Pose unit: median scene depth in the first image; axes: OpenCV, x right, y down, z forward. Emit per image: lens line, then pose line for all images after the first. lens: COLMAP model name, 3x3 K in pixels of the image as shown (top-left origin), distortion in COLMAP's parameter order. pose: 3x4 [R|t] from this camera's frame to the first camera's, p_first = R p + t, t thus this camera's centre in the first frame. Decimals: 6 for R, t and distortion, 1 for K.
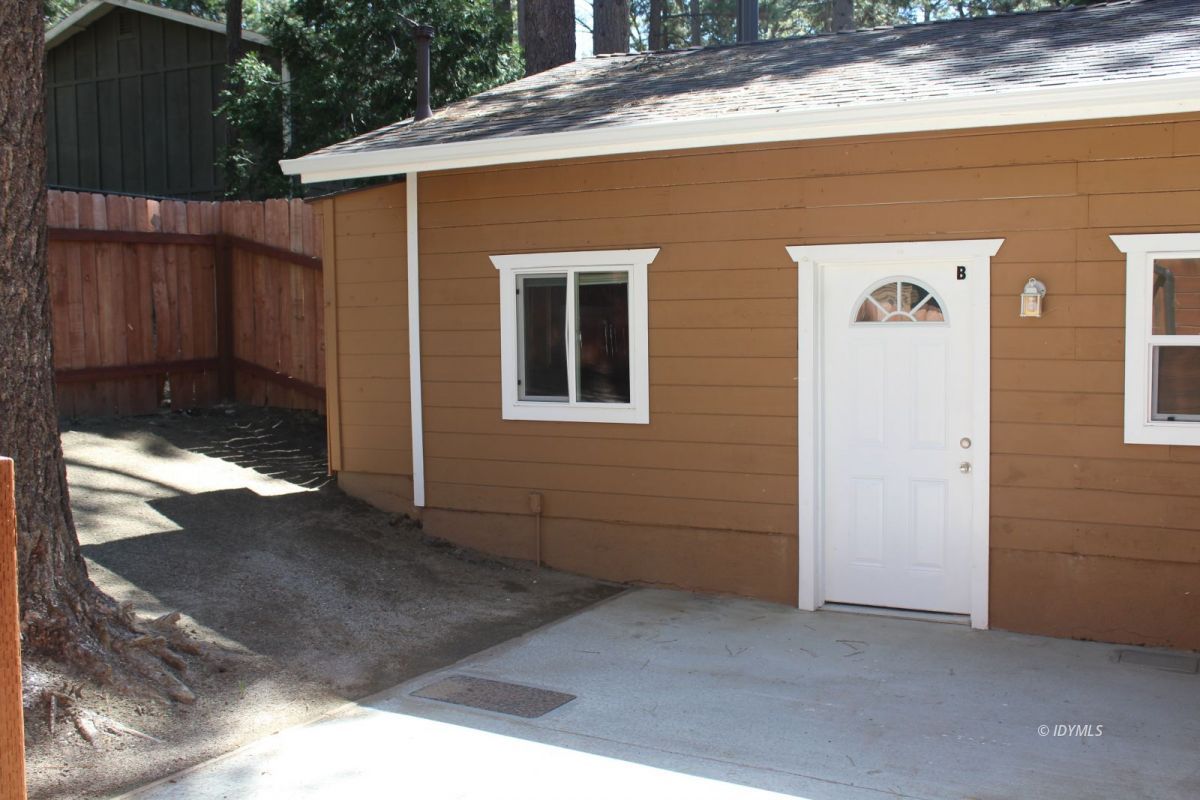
lens RADIAL K [[1235.2, 0, 600.0], [0, 1235.2, 400.0], [0, 0, 1]] dist [-0.095214, 0.002787]
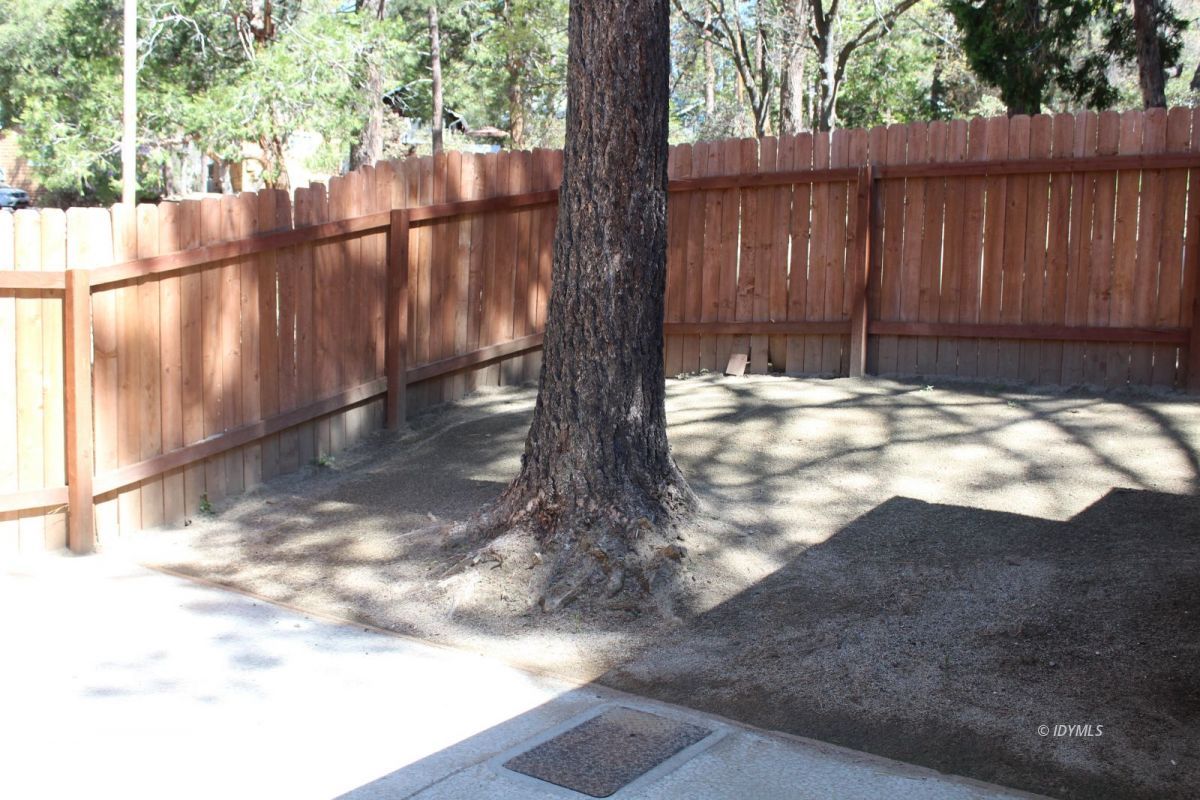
lens RADIAL K [[1235.2, 0, 600.0], [0, 1235.2, 400.0], [0, 0, 1]] dist [-0.095214, 0.002787]
pose [[-0.070389, 0.113252, -0.991070, 0.604864], [-0.096277, 0.988125, 0.119753, -0.049311], [0.992863, 0.103846, -0.058649, 1.003497]]
